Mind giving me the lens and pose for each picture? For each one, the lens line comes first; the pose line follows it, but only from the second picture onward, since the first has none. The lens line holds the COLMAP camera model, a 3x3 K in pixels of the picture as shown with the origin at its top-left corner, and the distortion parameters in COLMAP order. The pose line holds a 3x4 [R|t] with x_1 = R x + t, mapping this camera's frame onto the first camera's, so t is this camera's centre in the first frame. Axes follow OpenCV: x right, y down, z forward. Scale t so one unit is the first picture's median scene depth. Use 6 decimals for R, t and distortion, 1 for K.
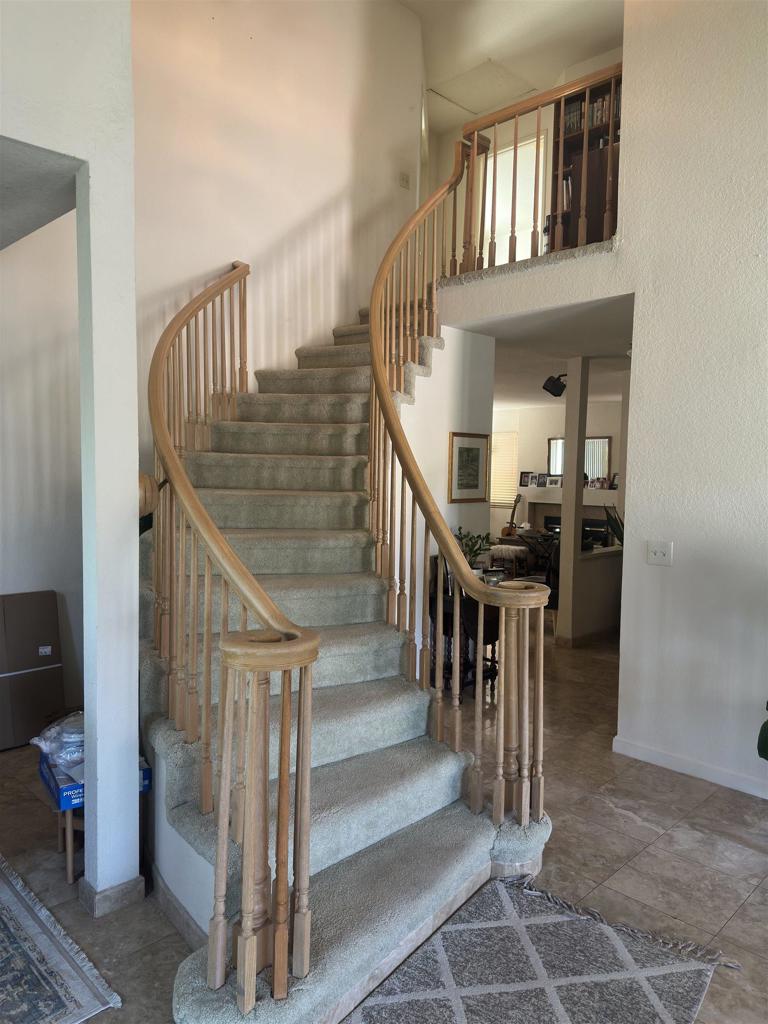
lens RADIAL K [[718.3, 0, 384.0], [0, 718.3, 512.0], [0, 0, 1]] dist [0.023970, -0.025812]
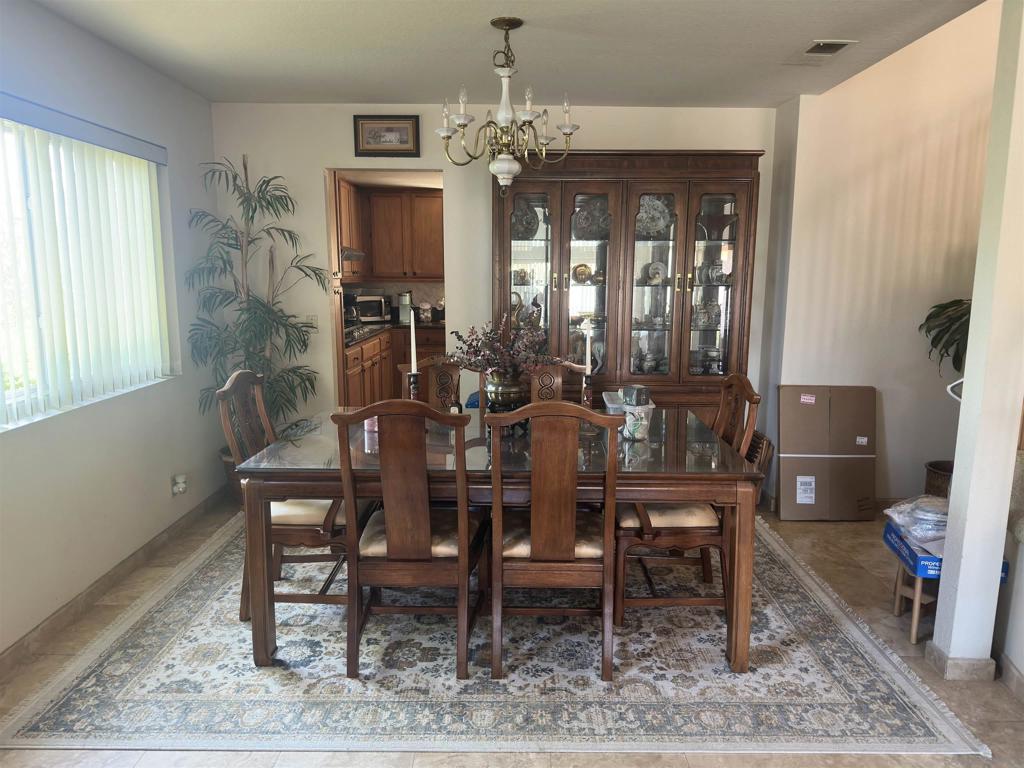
lens RADIAL K [[718.3, 0, 526.8], [0, 718.3, 388.4], [0, 0, 1]] dist [0.023970, -0.025812]
pose [[0.711071, 0.101072, -0.695818, -0.120093], [-0.040245, 0.993843, 0.103234, 0.032916], [0.701968, -0.045404, 0.710760, -0.182178]]
